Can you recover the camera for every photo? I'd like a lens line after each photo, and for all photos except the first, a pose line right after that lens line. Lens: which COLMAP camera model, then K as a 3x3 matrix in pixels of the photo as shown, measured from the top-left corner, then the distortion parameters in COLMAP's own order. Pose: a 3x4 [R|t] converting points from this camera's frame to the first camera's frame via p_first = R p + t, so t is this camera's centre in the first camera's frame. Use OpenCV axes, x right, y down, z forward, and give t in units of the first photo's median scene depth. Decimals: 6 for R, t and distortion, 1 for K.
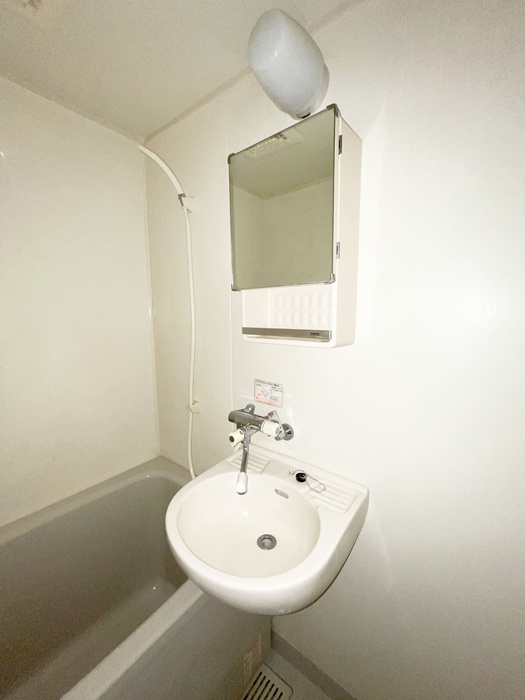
lens RADIAL K [[283.7, 0, 262.9], [0, 283.7, 349.8], [0, 0, 1]] dist [0.001551, 0.000326]
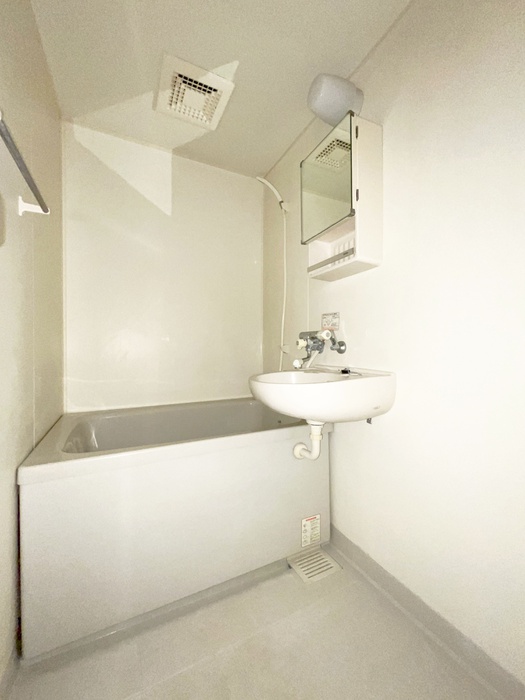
lens RADIAL K [[283.7, 0, 262.8], [0, 283.7, 350.0], [0, 0, 1]] dist [0.001551, 0.000326]
pose [[0.901902, 0.006468, -0.431893, 0.313340], [-0.063426, 0.991033, -0.117607, 0.466146], [0.427259, 0.133463, 0.894224, -0.321758]]
